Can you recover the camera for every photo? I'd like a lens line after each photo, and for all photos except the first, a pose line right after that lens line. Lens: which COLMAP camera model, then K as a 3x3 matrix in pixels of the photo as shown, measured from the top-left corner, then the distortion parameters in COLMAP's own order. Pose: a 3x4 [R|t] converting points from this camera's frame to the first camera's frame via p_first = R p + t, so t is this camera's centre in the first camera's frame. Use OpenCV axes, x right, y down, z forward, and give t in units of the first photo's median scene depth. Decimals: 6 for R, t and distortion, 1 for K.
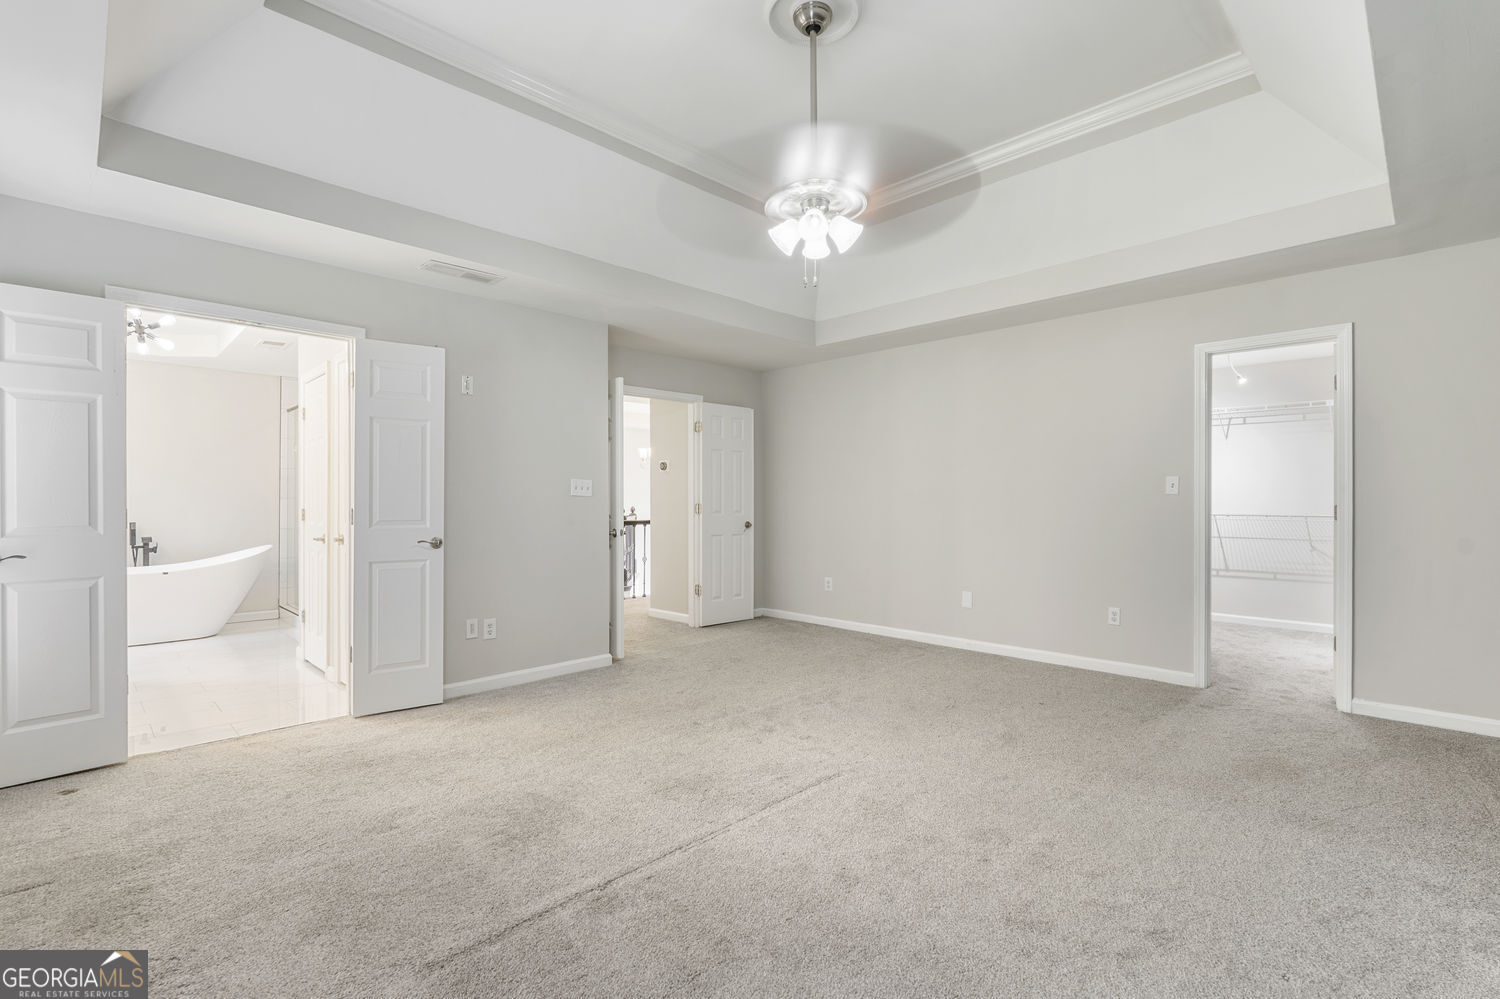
lens RADIAL K [[678.3, 0, 746.2], [0, 678.3, 503.4], [0, 0, 1]] dist [-0.003869, 0.000129]
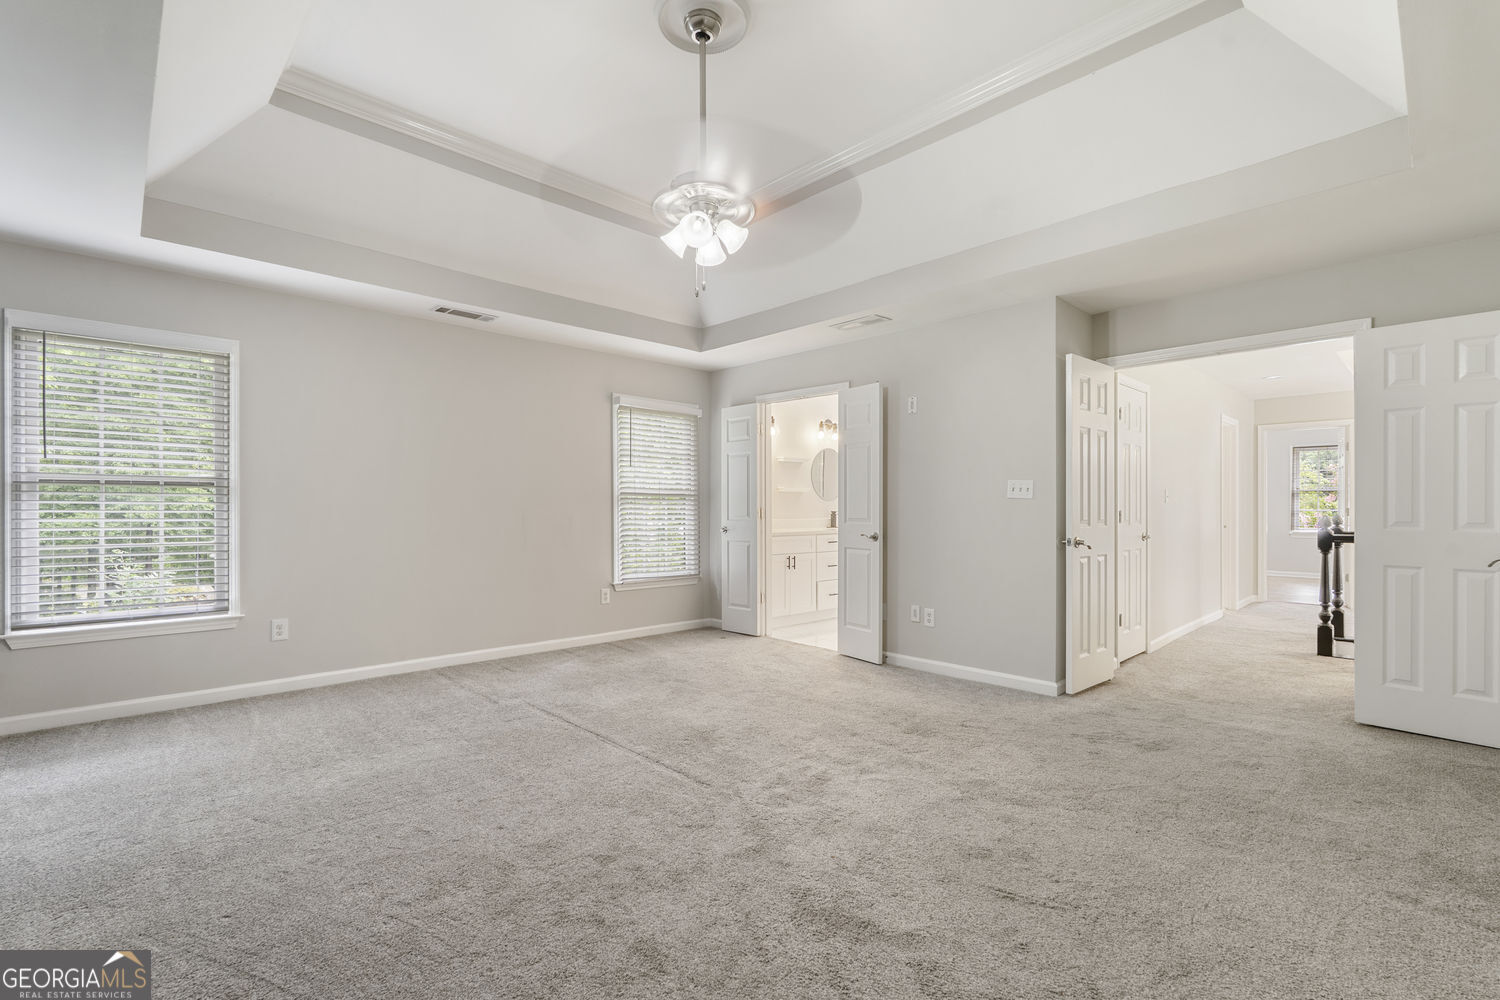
lens RADIAL K [[678.3, 0, 746.1], [0, 678.3, 502.5], [0, 0, 1]] dist [-0.003869, 0.000129]
pose [[-0.021652, 0.003074, -0.999761, 0.780530], [0.005213, 0.999982, 0.002962, -0.010915], [0.999752, -0.005147, -0.021668, 0.749974]]
